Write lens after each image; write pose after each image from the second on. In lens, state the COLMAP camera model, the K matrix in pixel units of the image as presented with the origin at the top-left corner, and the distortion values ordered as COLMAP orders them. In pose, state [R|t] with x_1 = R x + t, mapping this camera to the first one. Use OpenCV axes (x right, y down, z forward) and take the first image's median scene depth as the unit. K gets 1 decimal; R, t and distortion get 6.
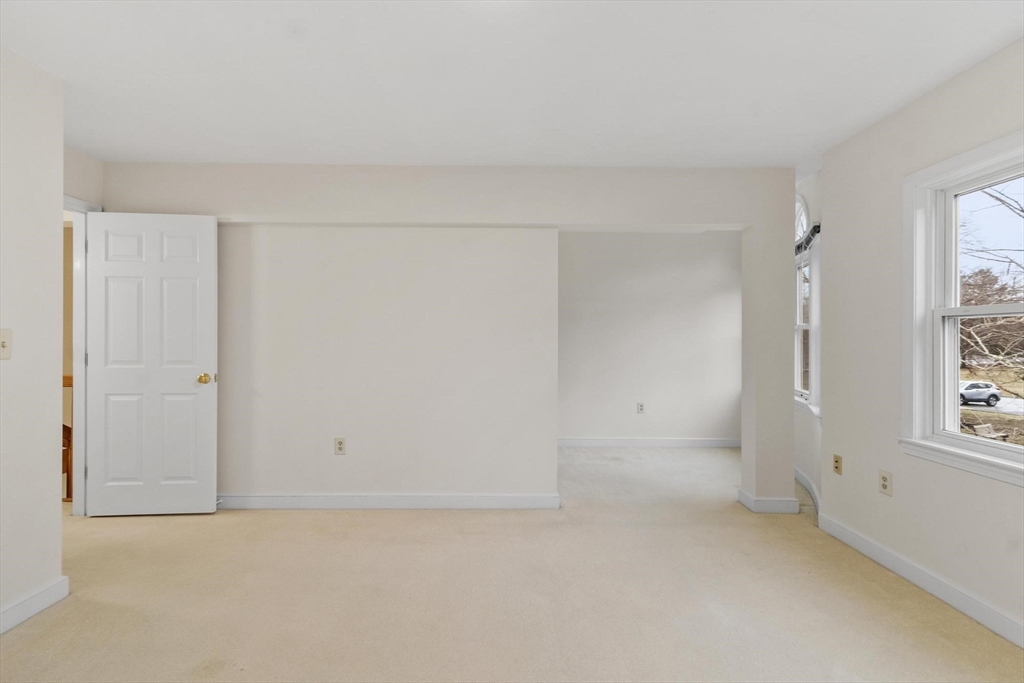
lens RADIAL K [[449.4, 0, 520.8], [0, 449.4, 343.6], [0, 0, 1]] dist [0.000575, 0.001100]
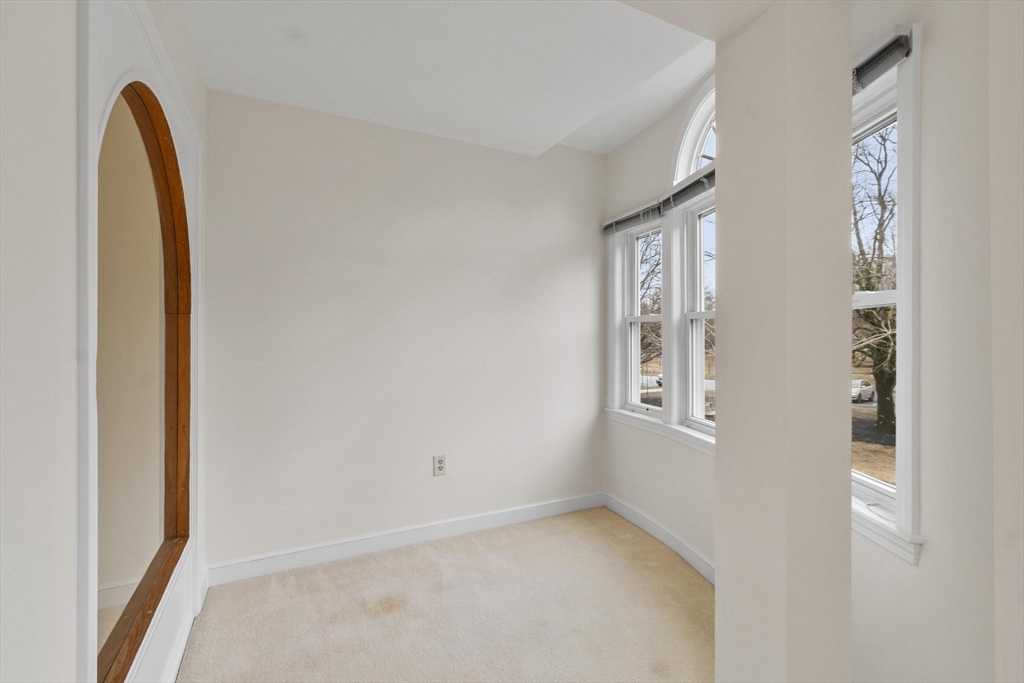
lens RADIAL K [[449.4, 0, 518.1], [0, 449.4, 344.5], [0, 0, 1]] dist [0.000575, 0.001100]
pose [[0.908234, -0.017452, 0.418098, 0.125596], [0.020362, 0.999790, -0.002500, -0.002794], [-0.417966, 0.010784, 0.908399, 0.454552]]
